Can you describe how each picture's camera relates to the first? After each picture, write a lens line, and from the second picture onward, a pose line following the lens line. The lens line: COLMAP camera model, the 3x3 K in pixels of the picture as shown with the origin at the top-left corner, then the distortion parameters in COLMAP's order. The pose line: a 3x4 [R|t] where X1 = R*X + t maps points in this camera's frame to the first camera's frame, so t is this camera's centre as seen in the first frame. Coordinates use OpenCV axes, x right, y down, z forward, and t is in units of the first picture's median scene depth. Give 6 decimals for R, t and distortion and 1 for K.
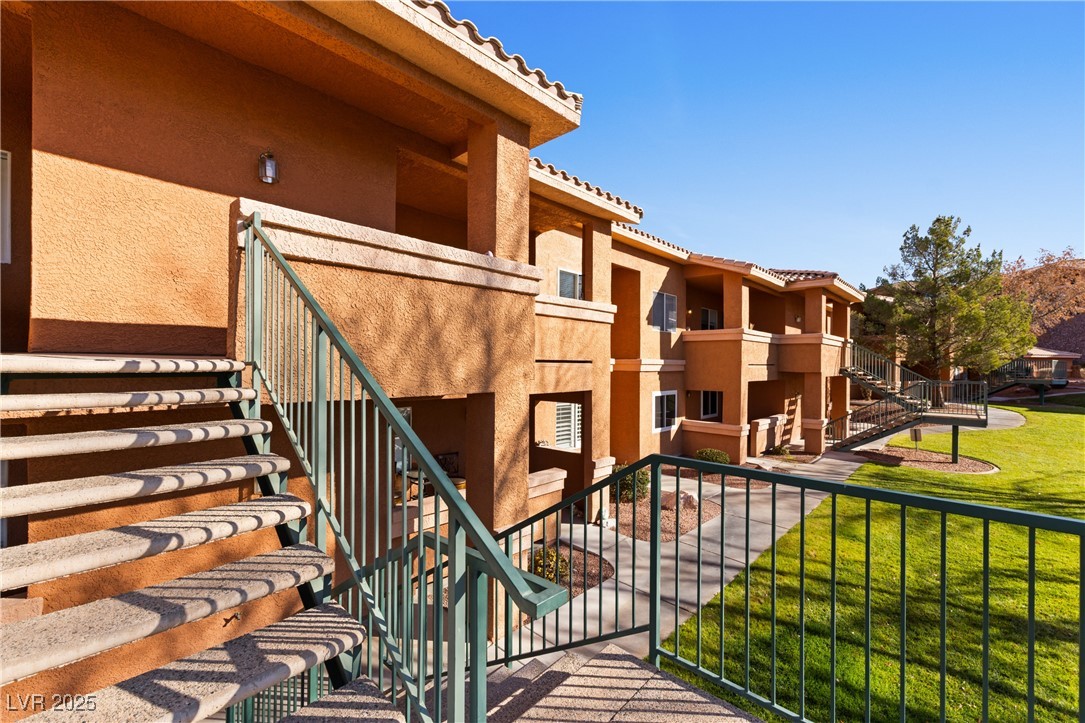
lens RADIAL K [[442.0, 0, 539.7], [0, 442.0, 361.5], [0, 0, 1]] dist [-0.001766, 0.001324]
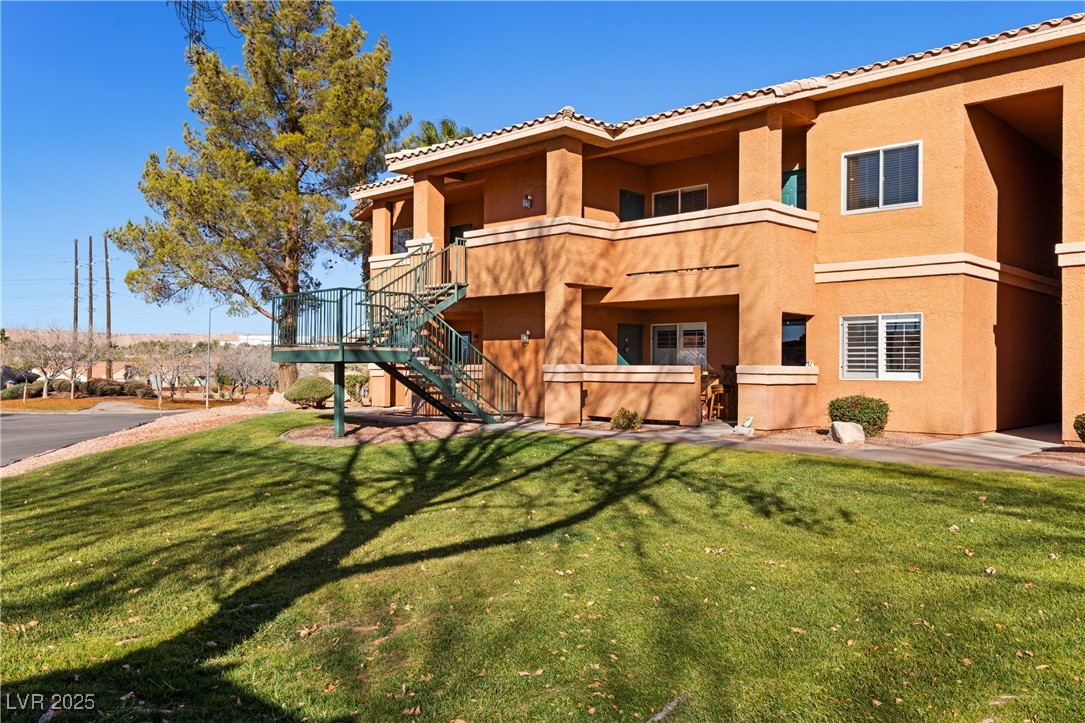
lens RADIAL K [[914.5, 0, 541.1], [0, 914.5, 368.1], [0, 0, 1]] dist [-0.011718, -0.003133]
pose [[-0.005055, -0.021691, -0.999752, 3.767653], [-0.002513, 0.999762, -0.021679, 0.479227], [0.999984, 0.002402, -0.005108, 1.009049]]
